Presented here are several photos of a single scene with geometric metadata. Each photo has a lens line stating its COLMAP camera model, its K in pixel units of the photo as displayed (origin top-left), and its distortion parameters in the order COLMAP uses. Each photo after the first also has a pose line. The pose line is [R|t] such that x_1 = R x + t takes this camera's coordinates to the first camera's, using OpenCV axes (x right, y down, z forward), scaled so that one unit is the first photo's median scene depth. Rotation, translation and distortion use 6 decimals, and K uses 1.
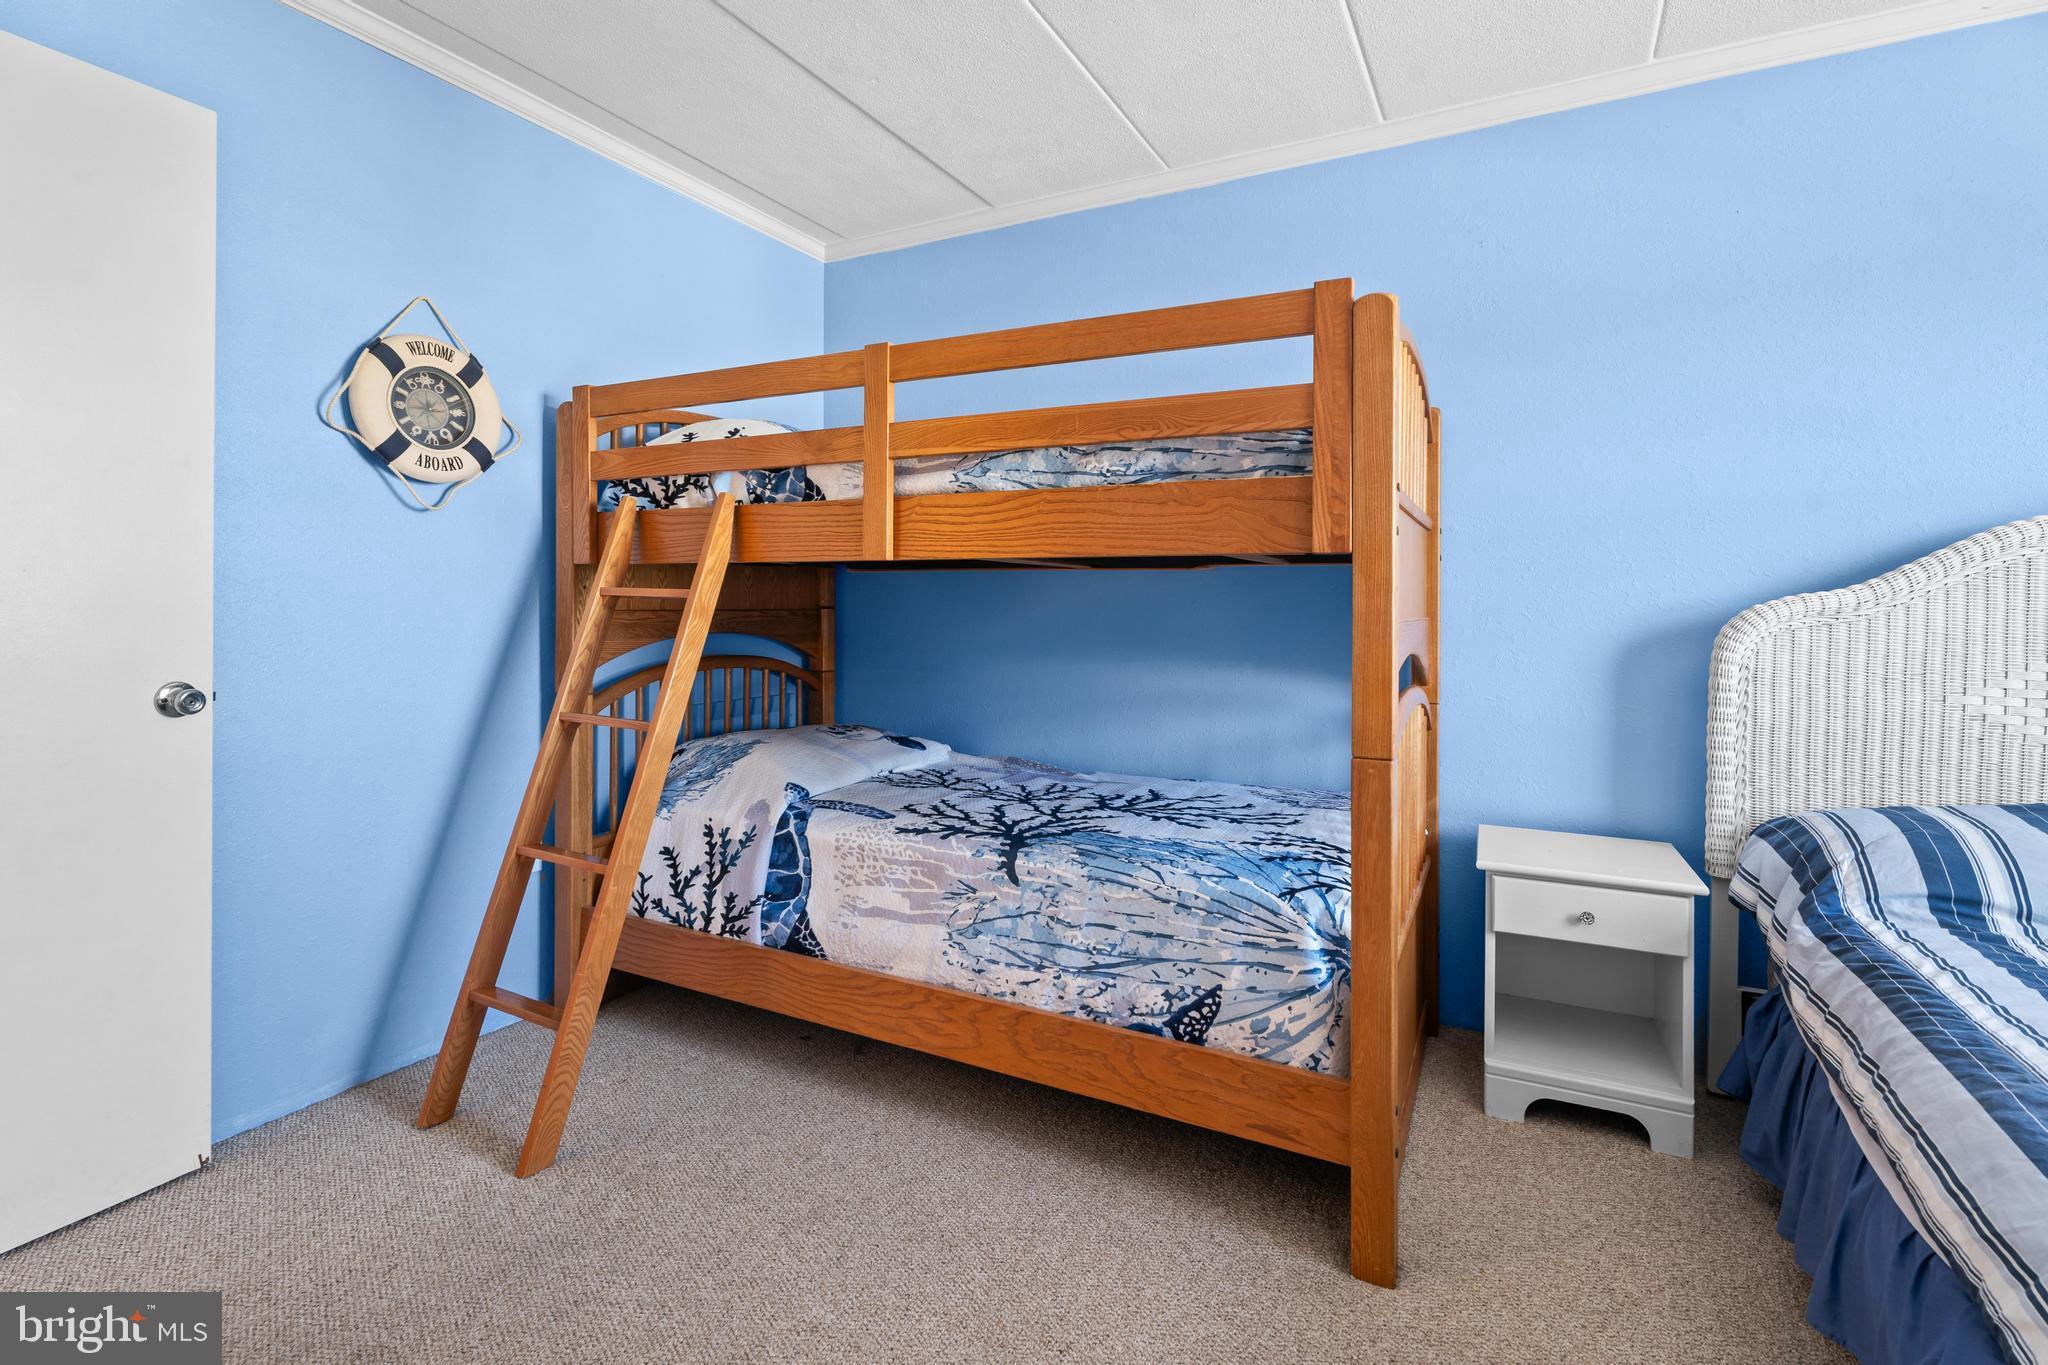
lens RADIAL K [[955.0, 0, 1031.7], [0, 955.0, 611.1], [0, 0, 1]] dist [-0.014448, 0.011663]
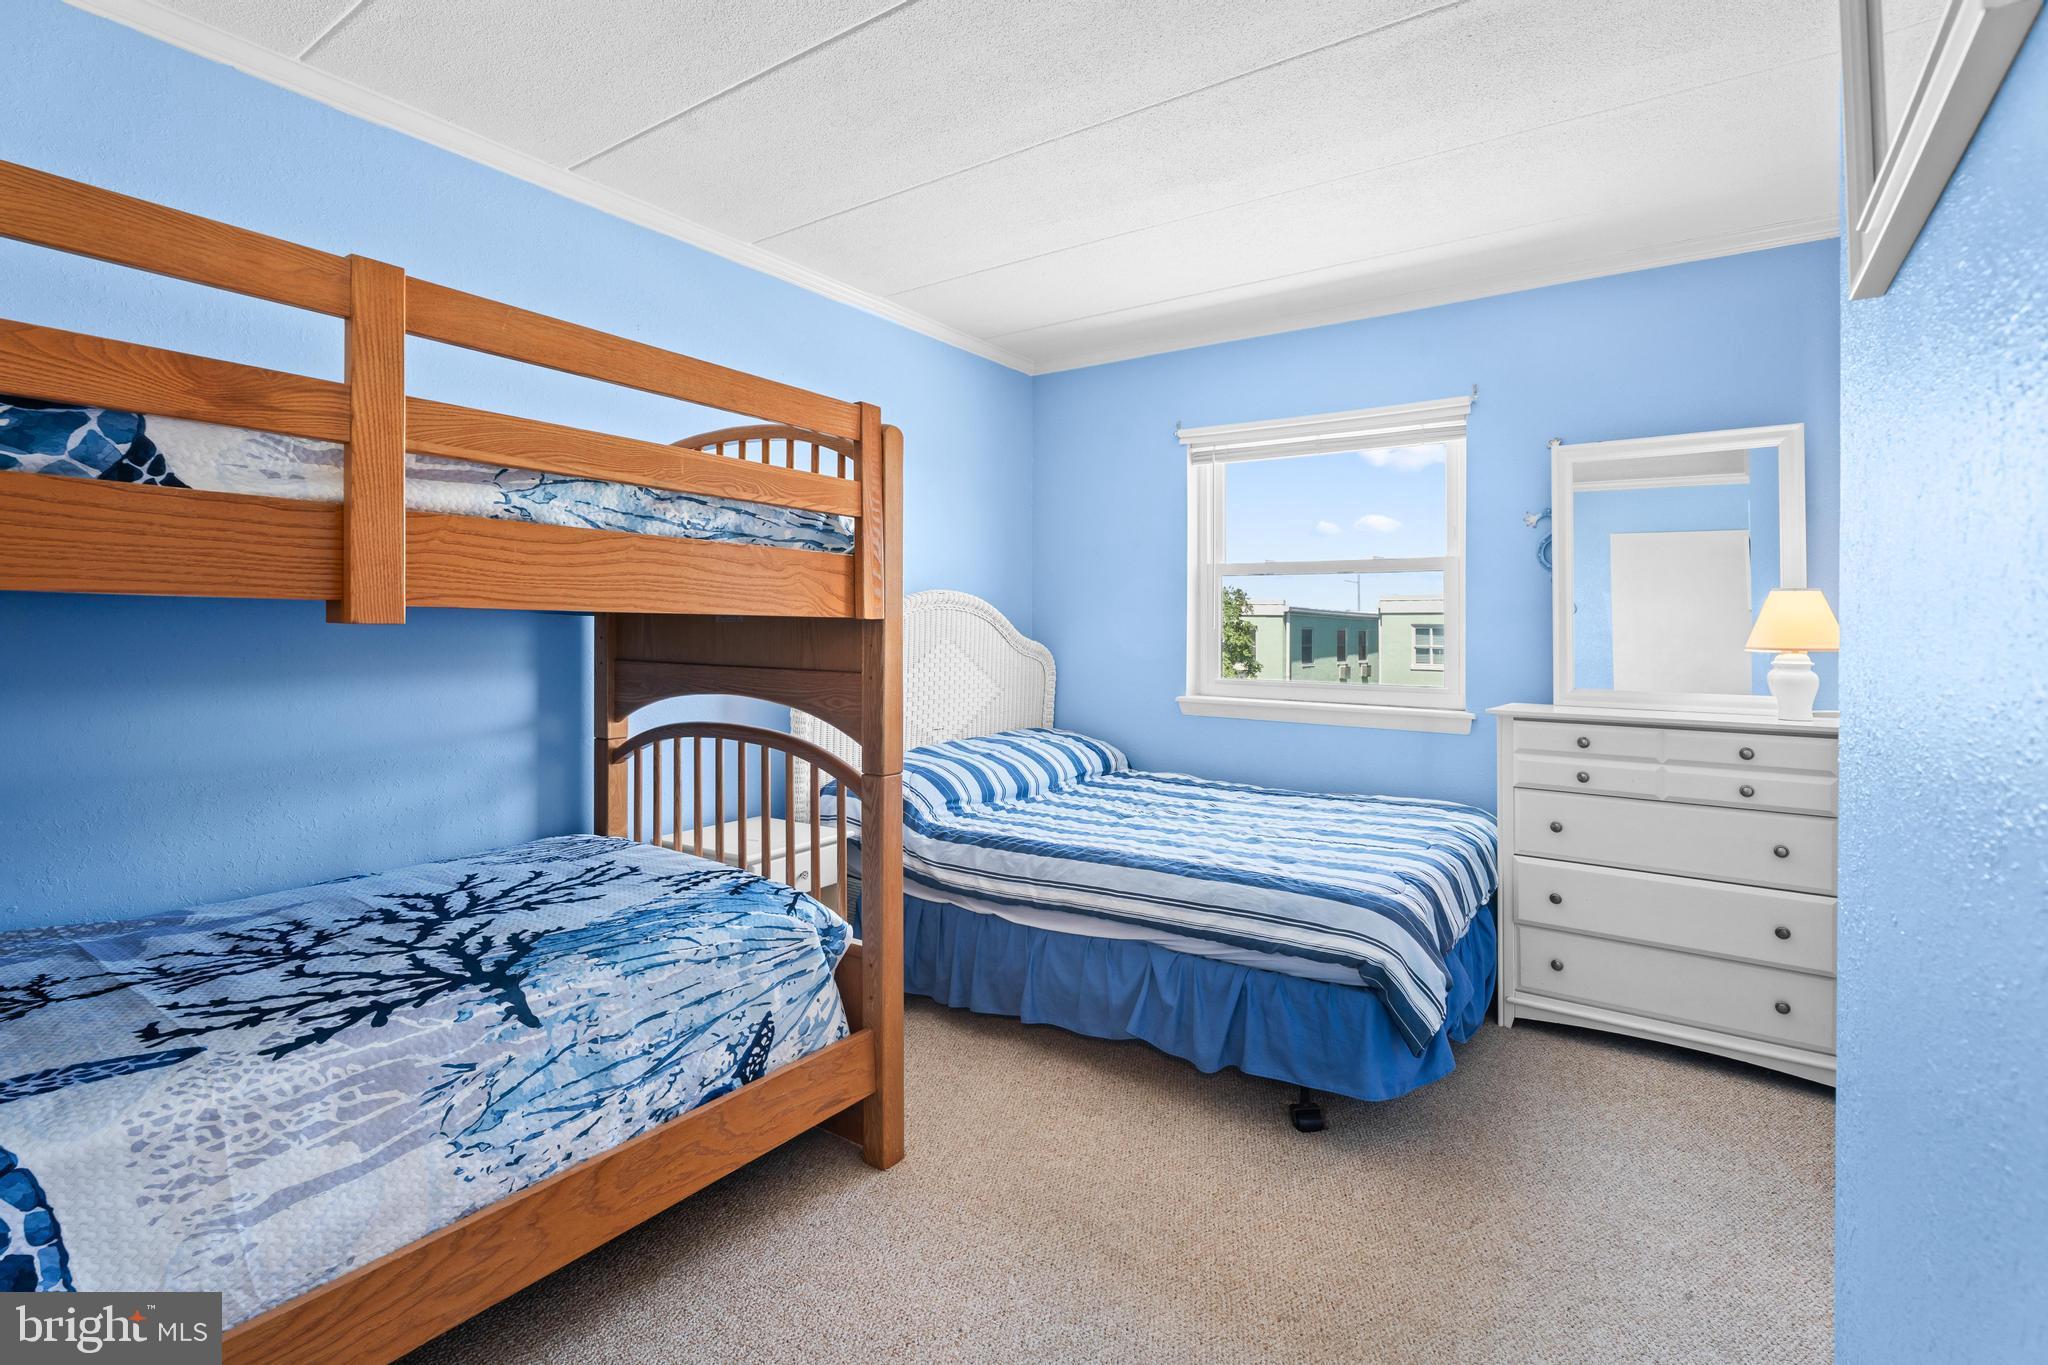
lens RADIAL K [[946.5, 0, 1025.6], [0, 946.5, 617.6], [0, 0, 1]] dist [-0.003204, -0.000294]
pose [[0.126644, 0.004003, 0.991940, -0.747513], [-0.006440, 0.999974, -0.003213, -0.049035], [-0.991927, -0.005981, 0.126666, 0.515922]]
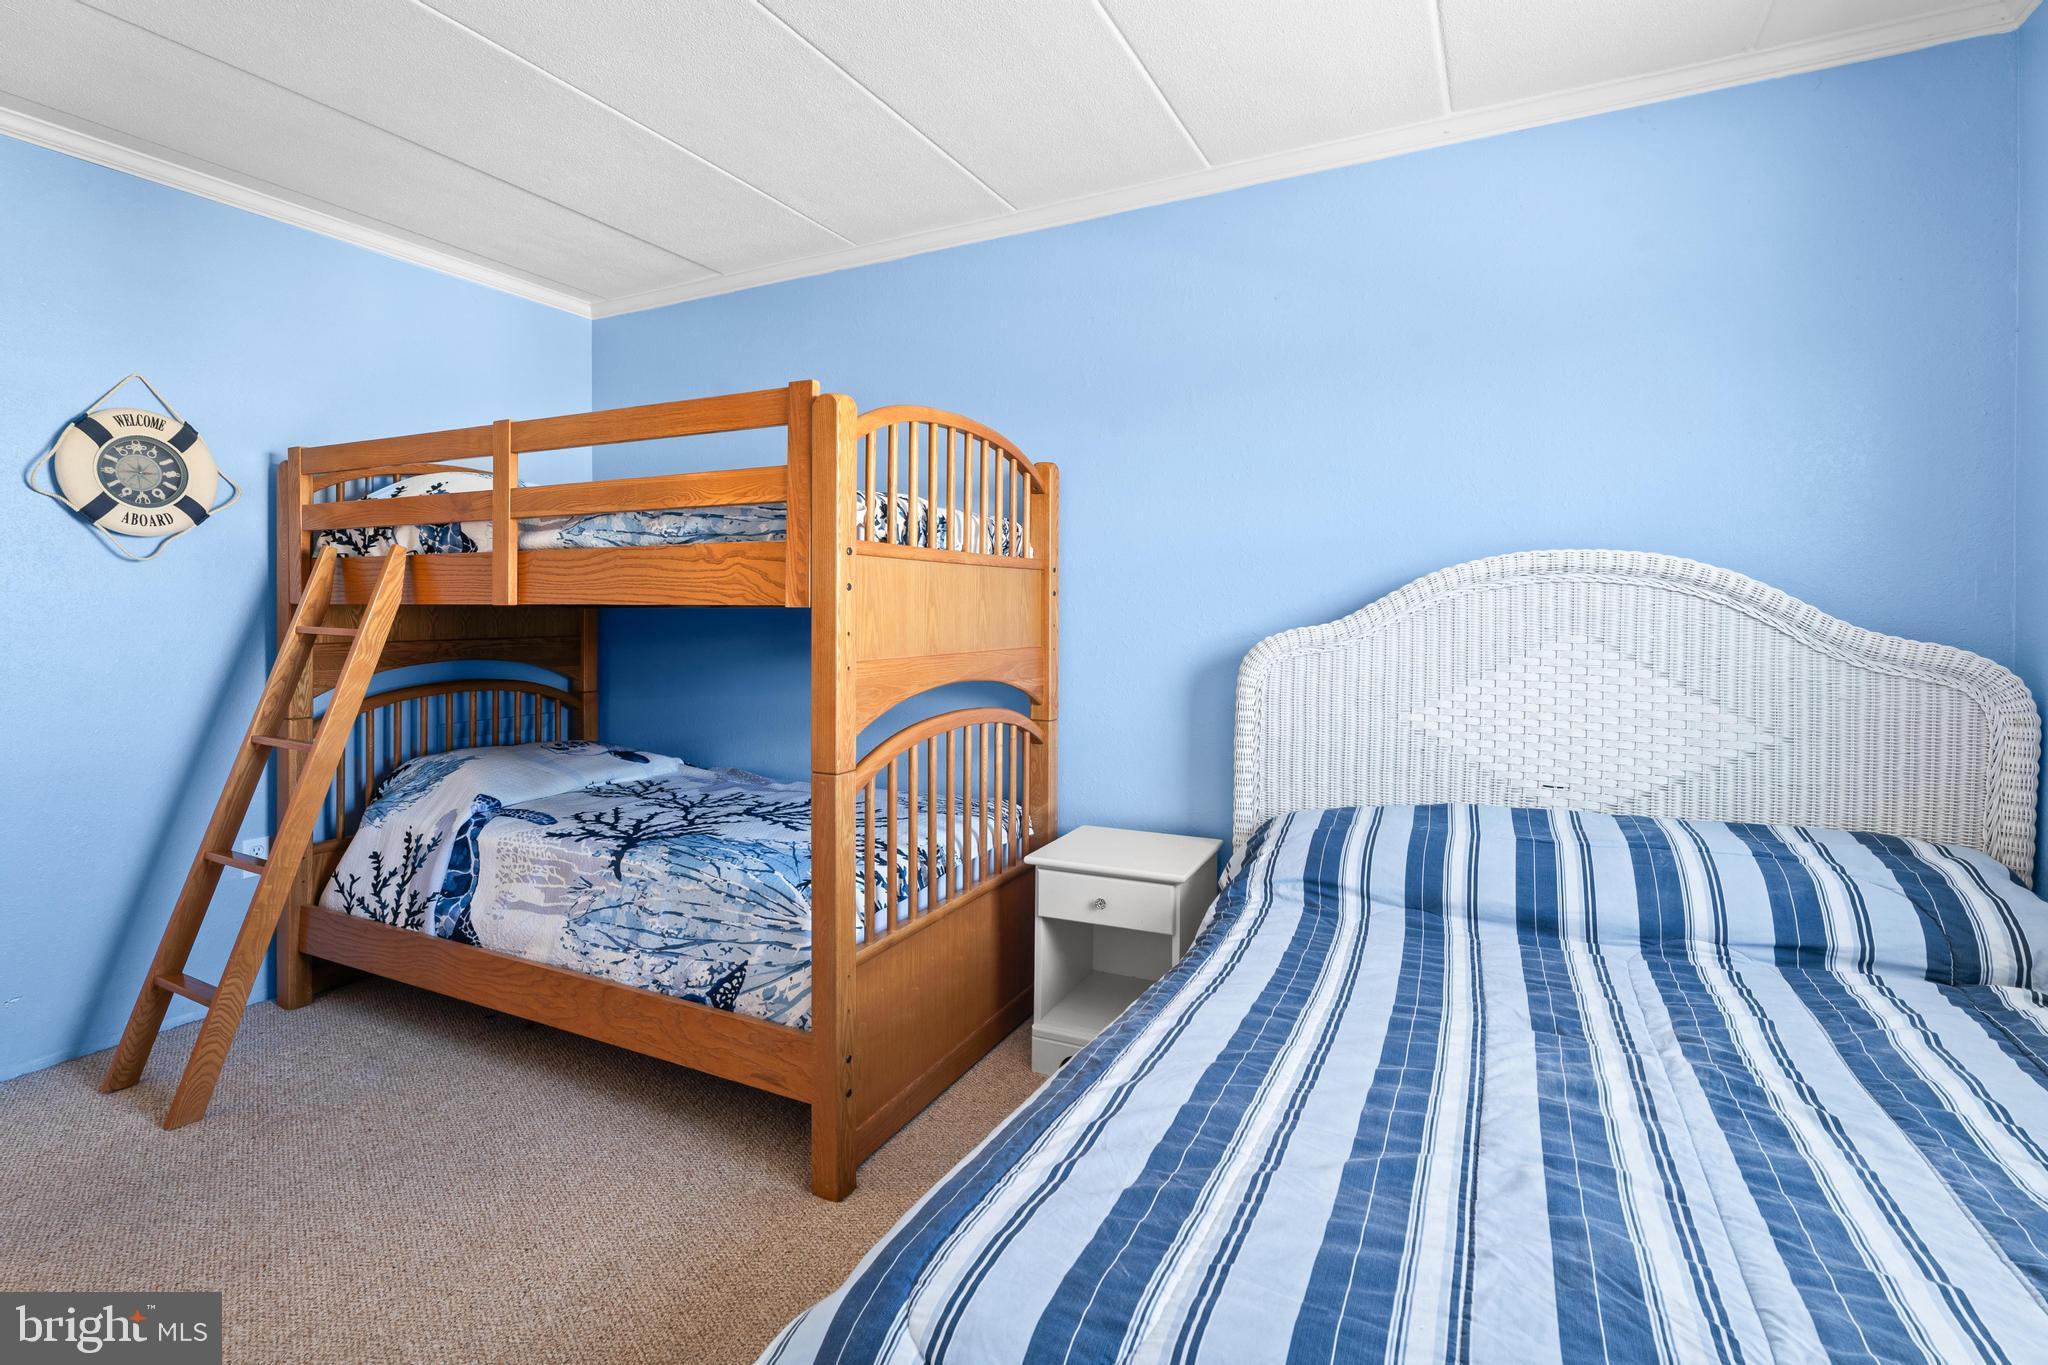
lens RADIAL K [[946.5, 0, 1025.6], [0, 946.5, 617.6], [0, 0, 1]] dist [-0.003204, -0.000294]
pose [[0.999854, -0.006330, 0.015897, 0.477469], [0.006323, 0.999980, 0.000508, -0.035253], [-0.015900, -0.000408, 0.999874, -0.179438]]
